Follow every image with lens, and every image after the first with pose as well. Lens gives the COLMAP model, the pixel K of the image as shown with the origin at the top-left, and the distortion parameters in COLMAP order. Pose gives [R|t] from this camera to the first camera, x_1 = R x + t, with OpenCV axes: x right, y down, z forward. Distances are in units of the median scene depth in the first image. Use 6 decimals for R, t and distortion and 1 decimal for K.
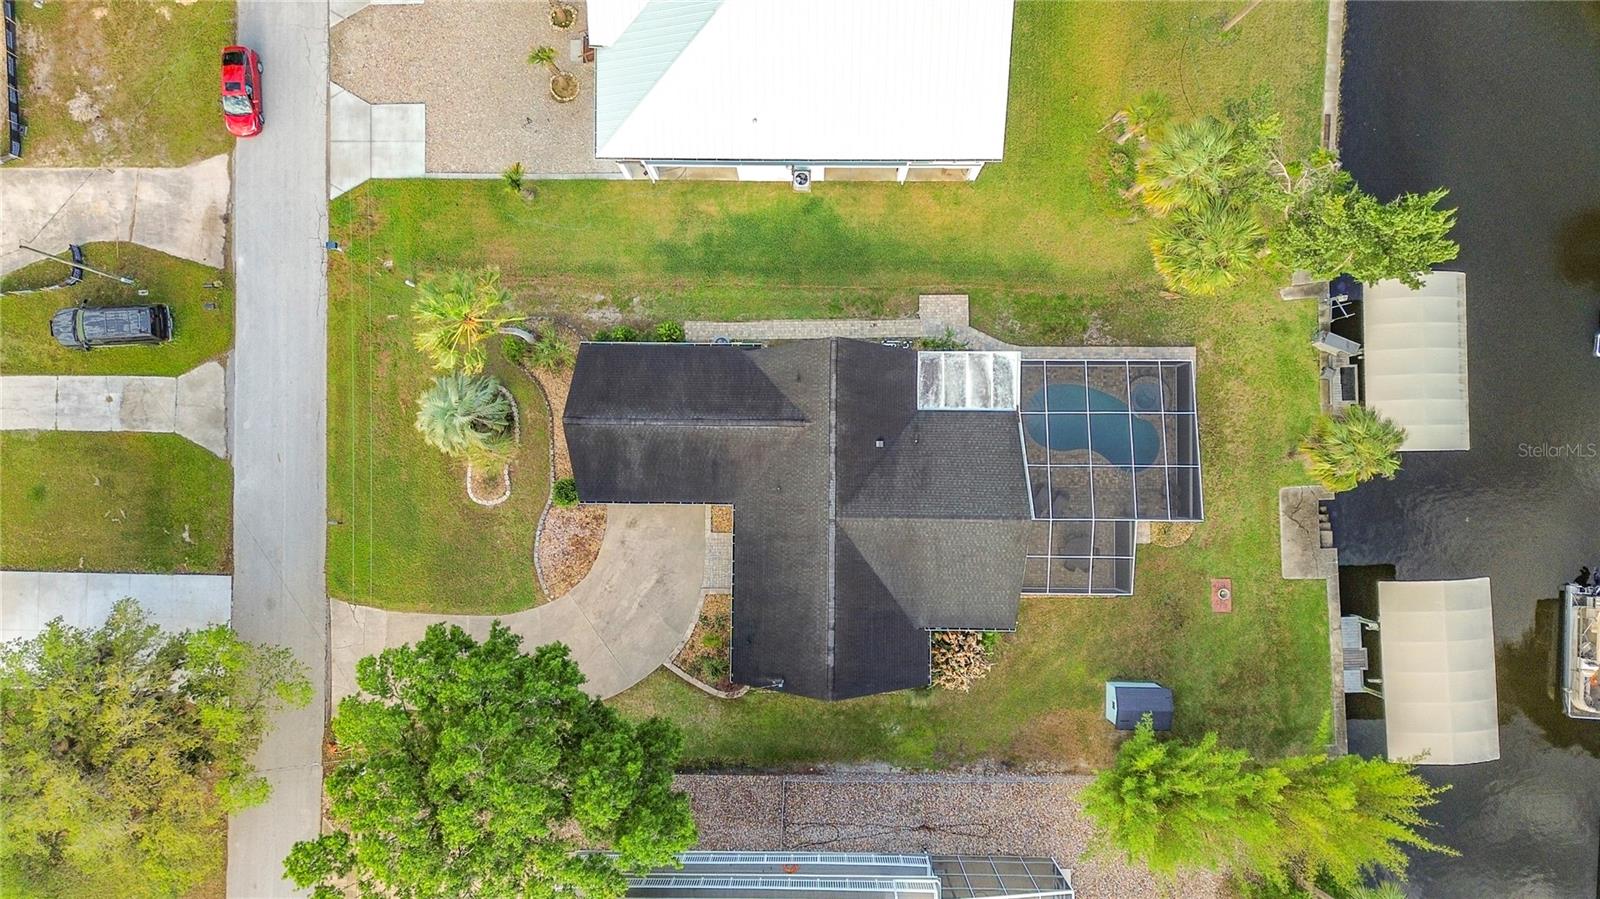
lens RADIAL K [[1175.9, 0, 802.9], [0, 1175.9, 465.2], [0, 0, 1]] dist [0.035446, -0.008239]
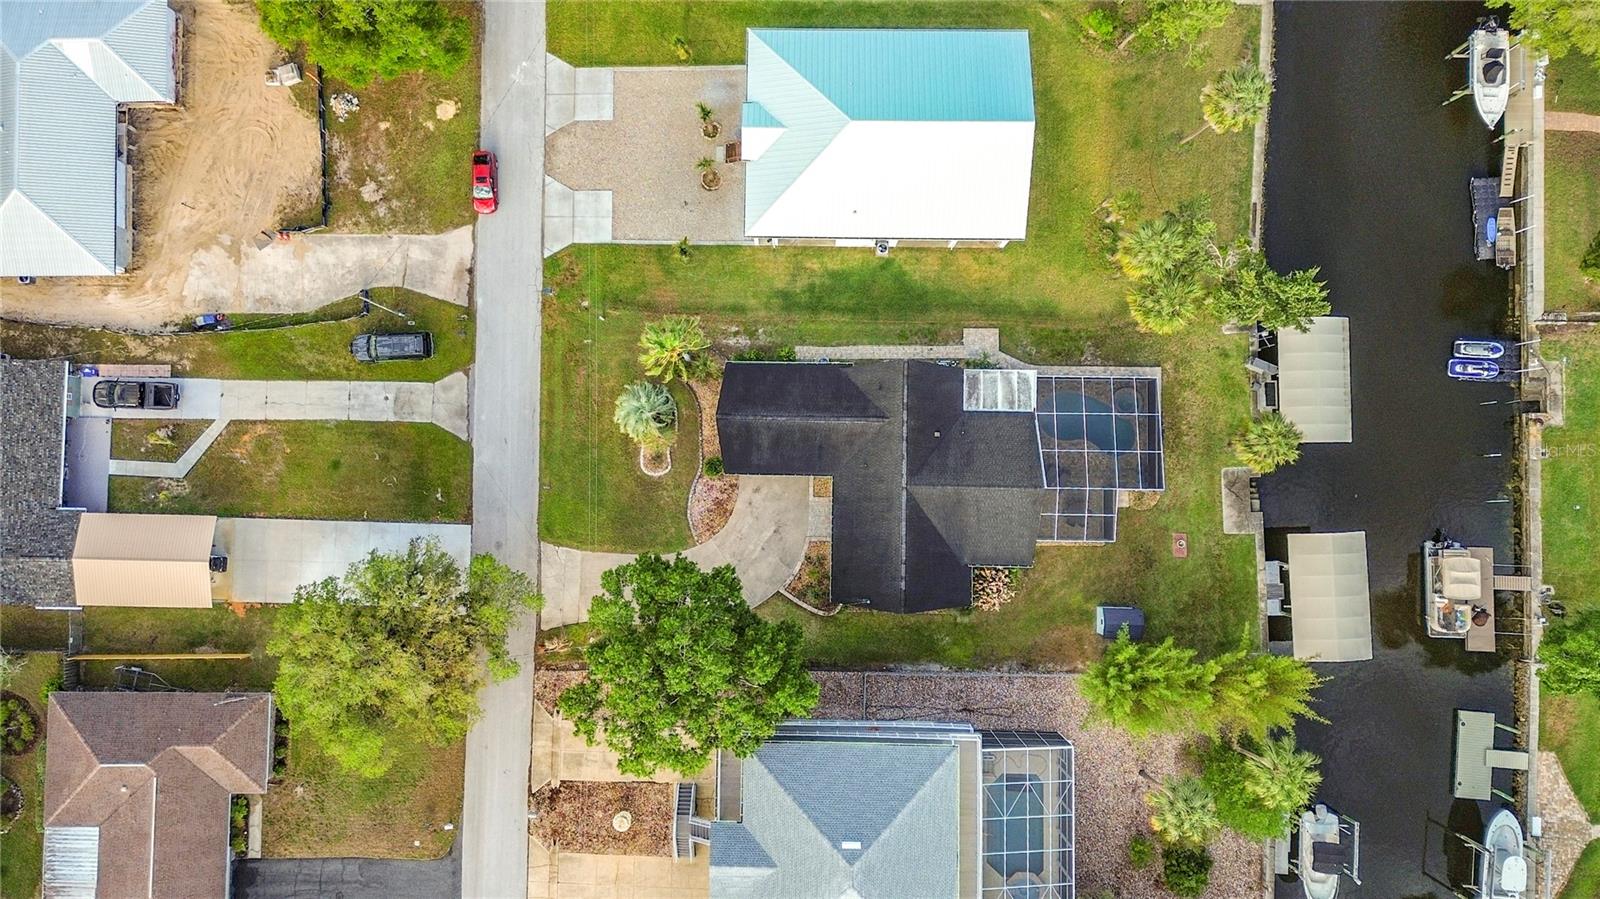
lens RADIAL K [[1119.5, 0, 805.8], [0, 1119.5, 425.8], [0, 0, 1]] dist [0.052137, -0.062475]
pose [[0.999950, 0.008192, -0.005740, -0.080450], [-0.008343, 0.999603, -0.026899, 0.008748], [0.005517, 0.026945, 0.999622, -0.333220]]
